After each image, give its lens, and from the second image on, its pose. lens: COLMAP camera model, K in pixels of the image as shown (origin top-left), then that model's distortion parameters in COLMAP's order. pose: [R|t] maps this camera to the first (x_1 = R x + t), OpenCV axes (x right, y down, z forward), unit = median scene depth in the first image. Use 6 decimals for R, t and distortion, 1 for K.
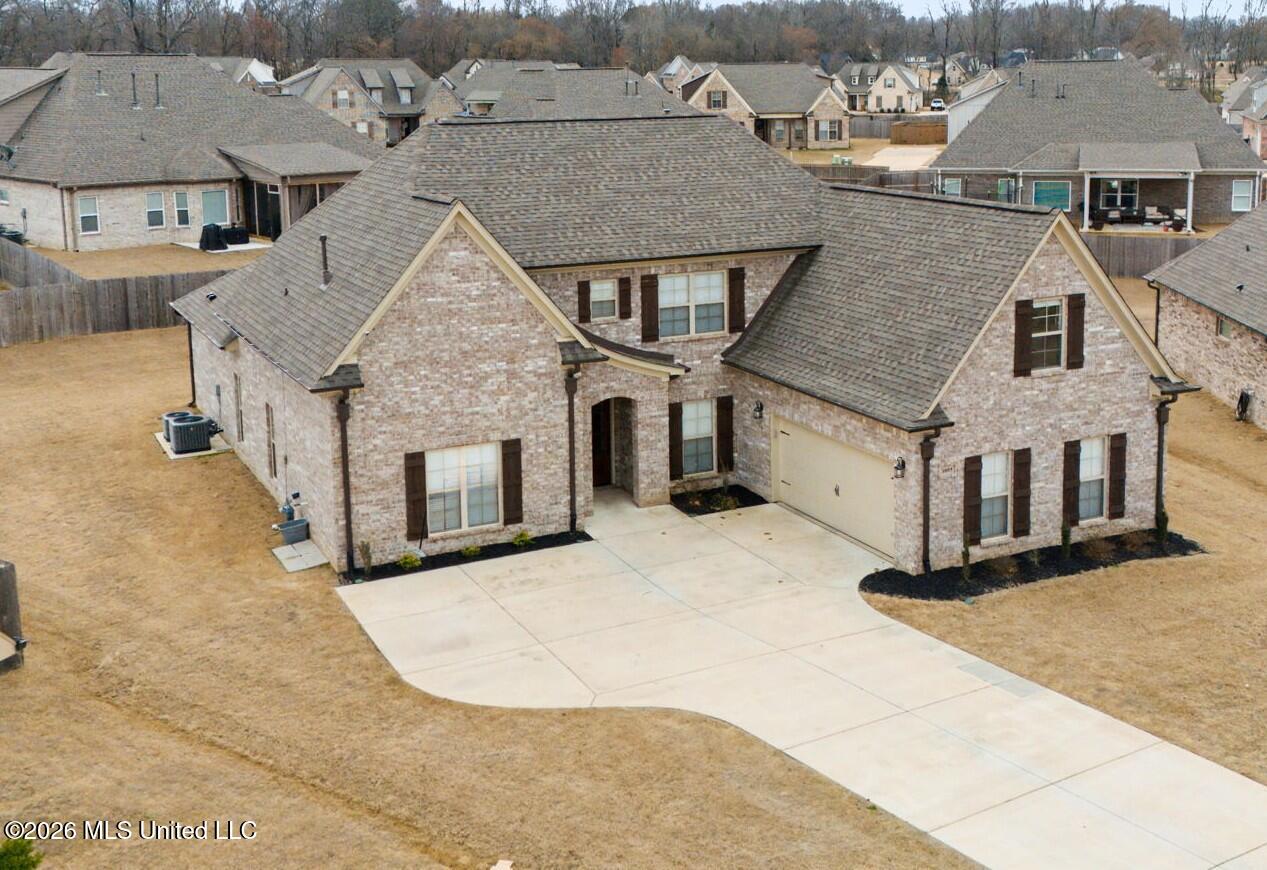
lens RADIAL K [[1514.1, 0, 726.7], [0, 1514.1, 296.8], [0, 0, 1]] dist [0.088305, 0.000000]
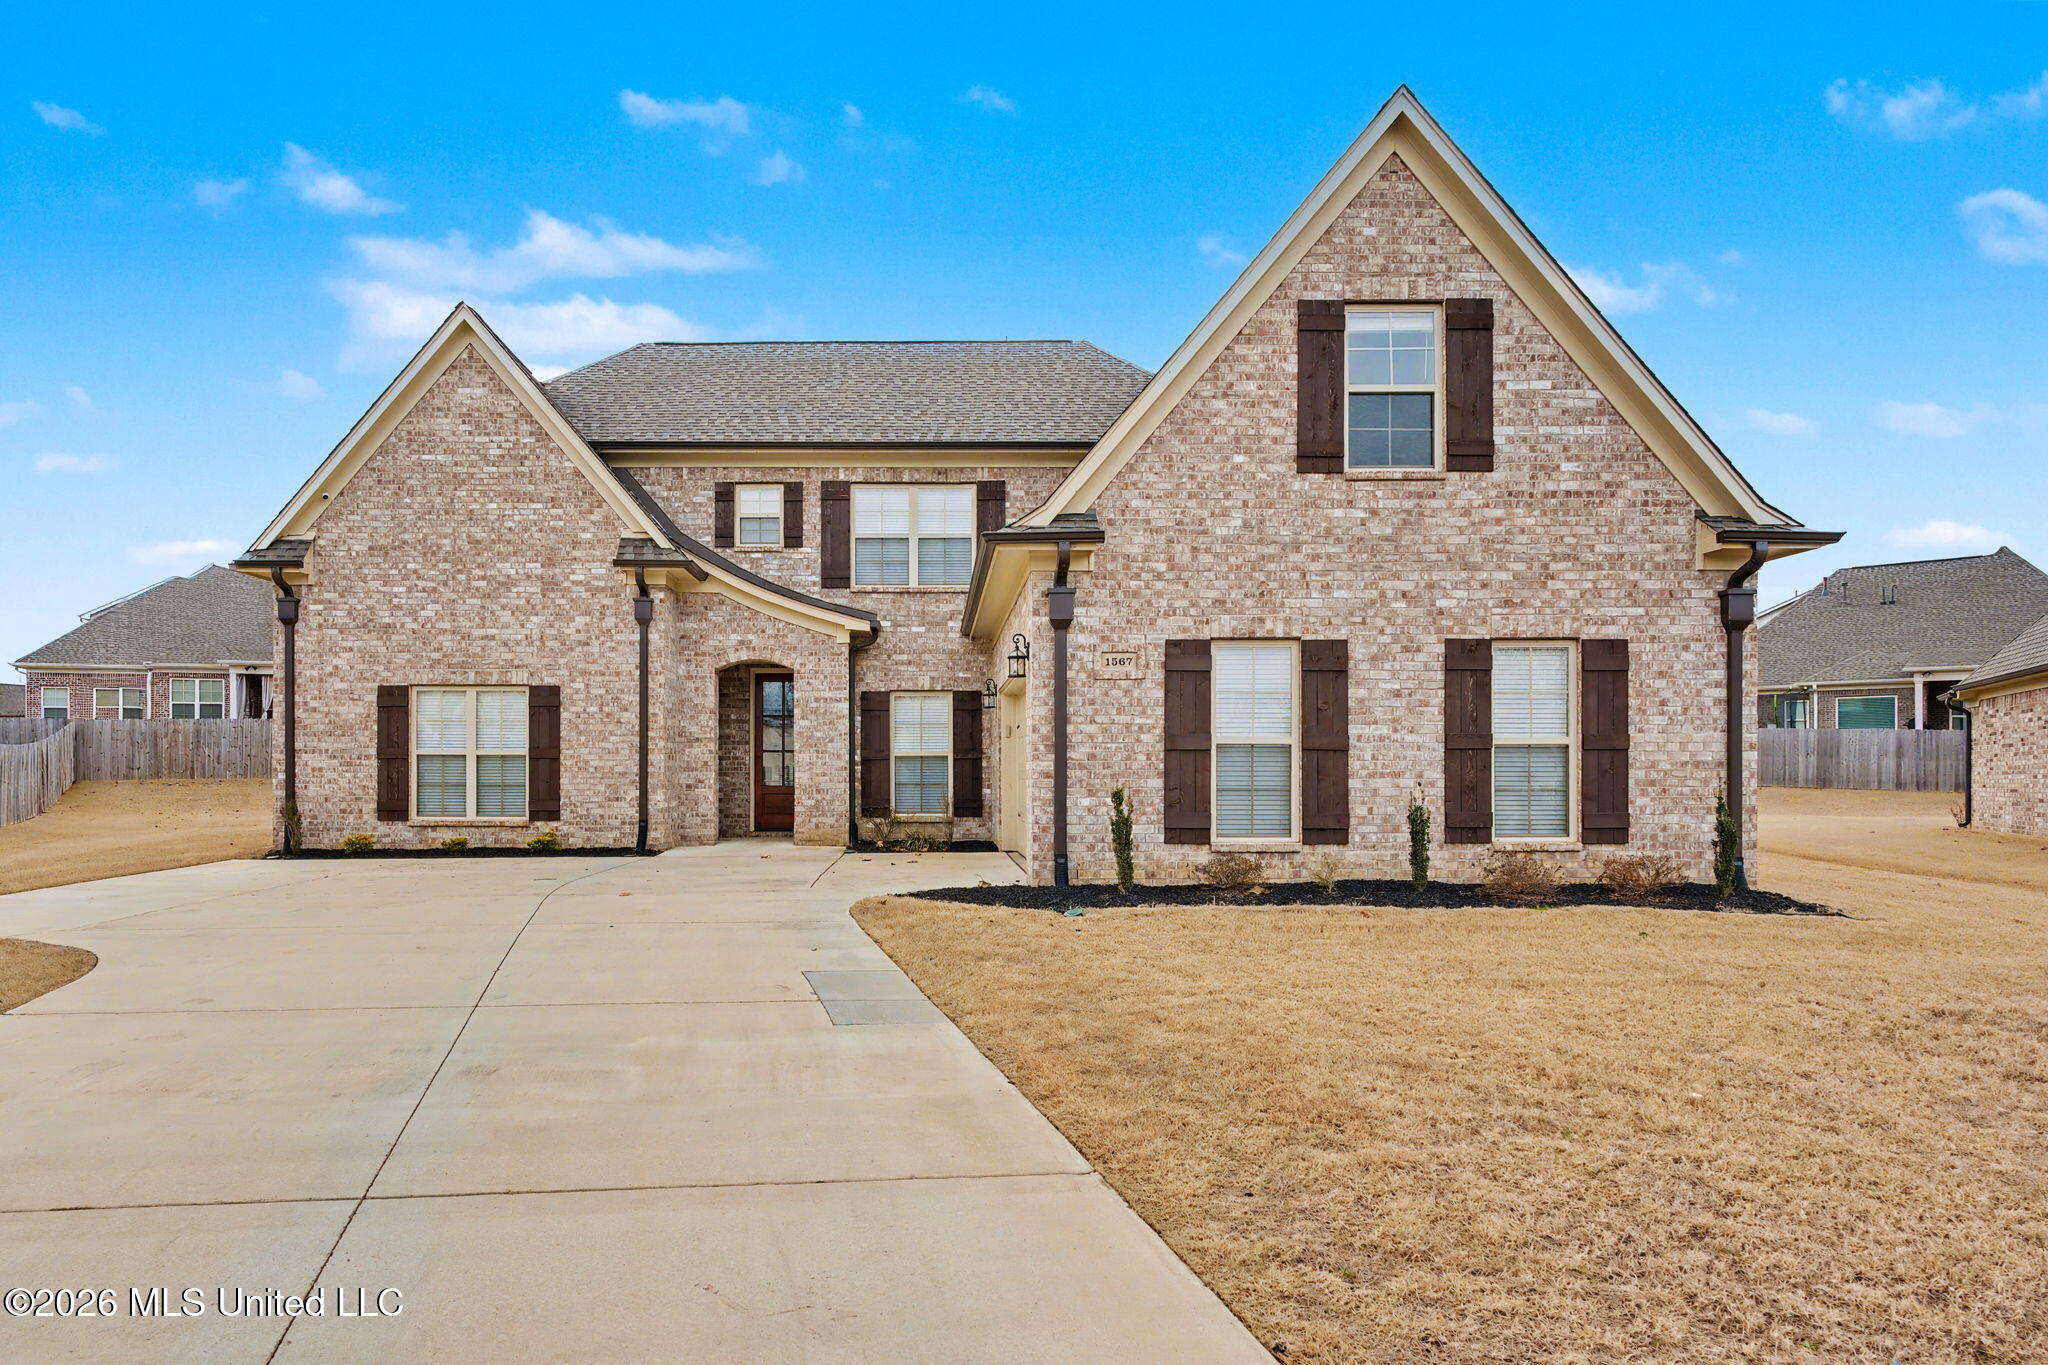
lens RADIAL K [[1293.8, 0, 931.7], [0, 1293.8, 778.5], [0, 0, 1]] dist [-0.014939, 0.012552]
pose [[0.881442, 0.008608, -0.472214, 0.263547], [-0.080666, 0.987886, -0.132564, 0.193050], [0.465353, 0.154940, 0.871459, 0.605750]]
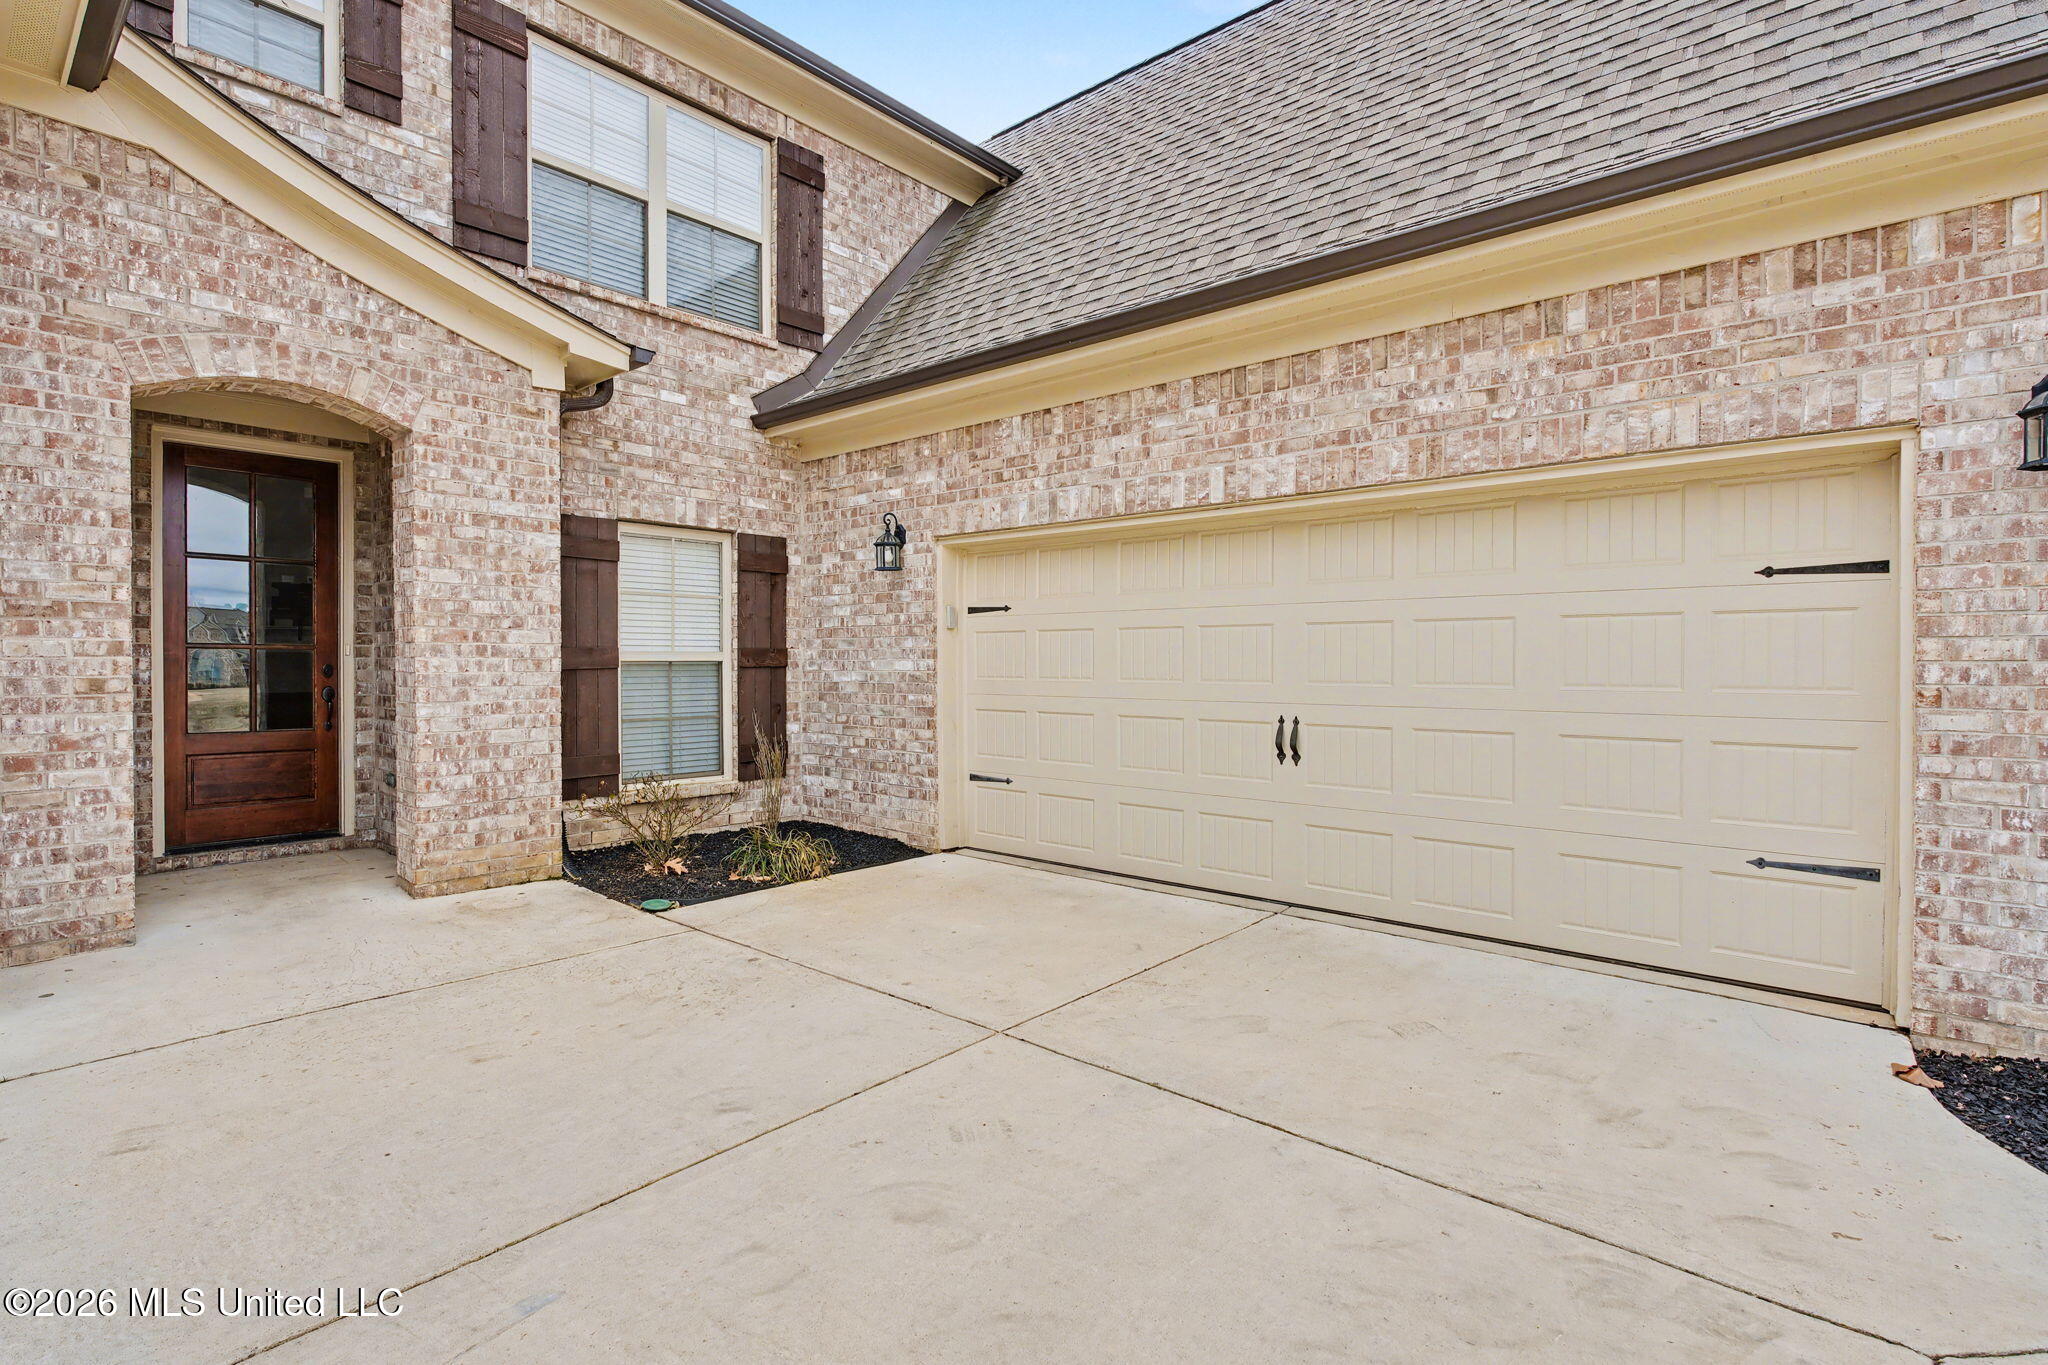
lens RADIAL K [[983.7, 0, 1025.4], [0, 983.7, 673.6], [0, 0, 1]] dist [-0.002650, -0.000593]
pose [[0.936228, 0.005839, 0.351346, -0.024705], [0.046087, 0.989185, -0.139247, 0.141264], [-0.348359, 0.146559, 0.925833, 0.889797]]
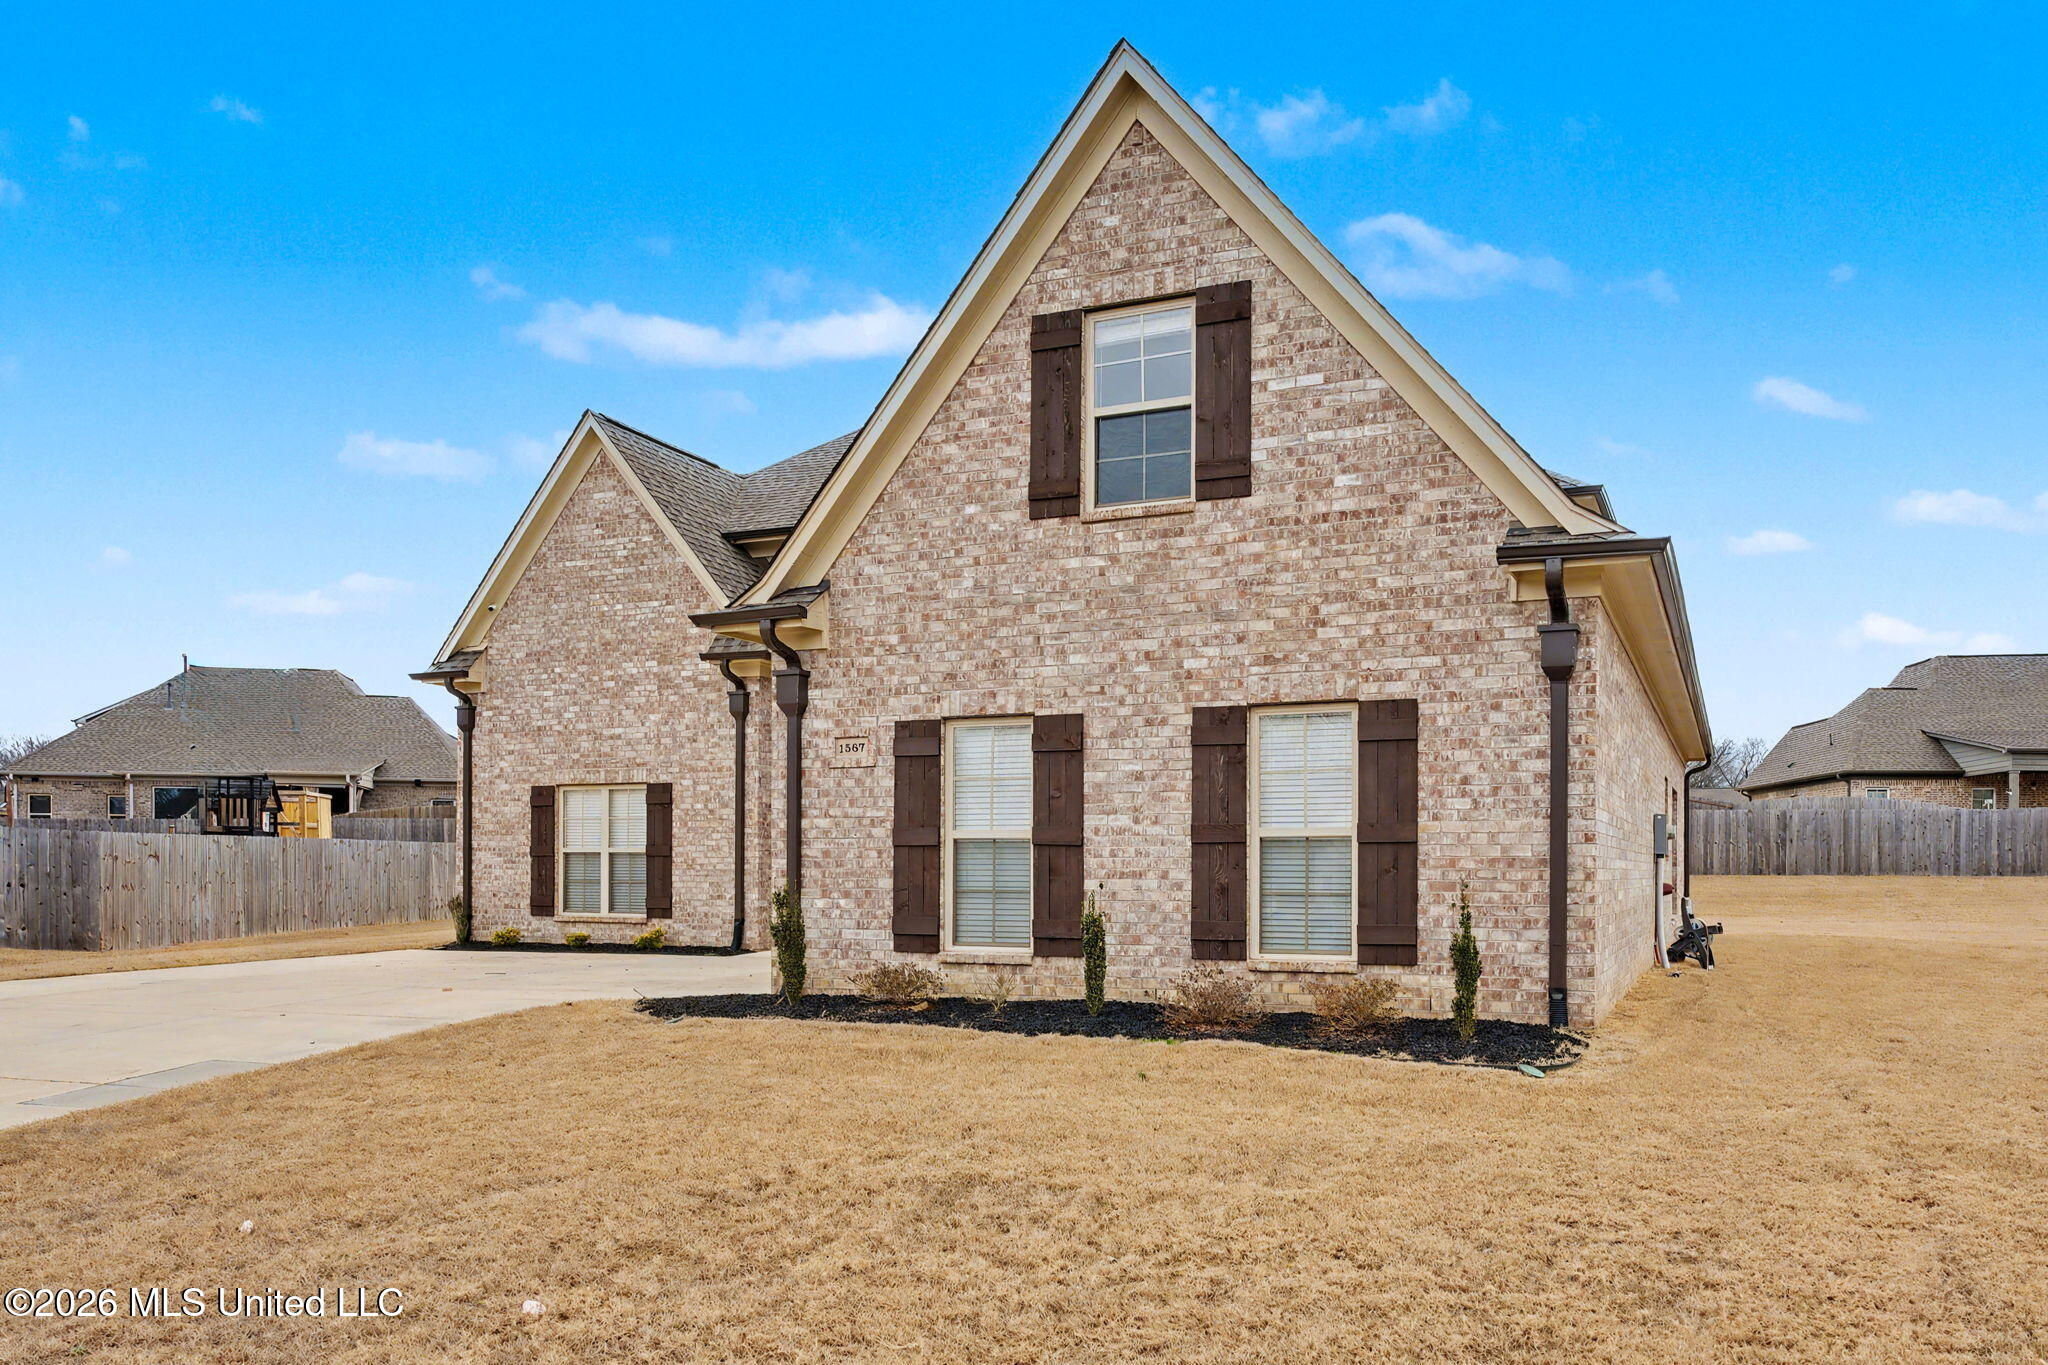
lens RADIAL K [[1483.4, 0, 1128.6], [0, 1483.4, 879.5], [0, 0, 1]] dist [-0.012356, 0.002057]
pose [[0.631259, 0.012896, -0.775465, 0.474285], [-0.129326, 0.987613, -0.088853, 0.165103], [0.764713, 0.156377, 0.625108, 0.767336]]
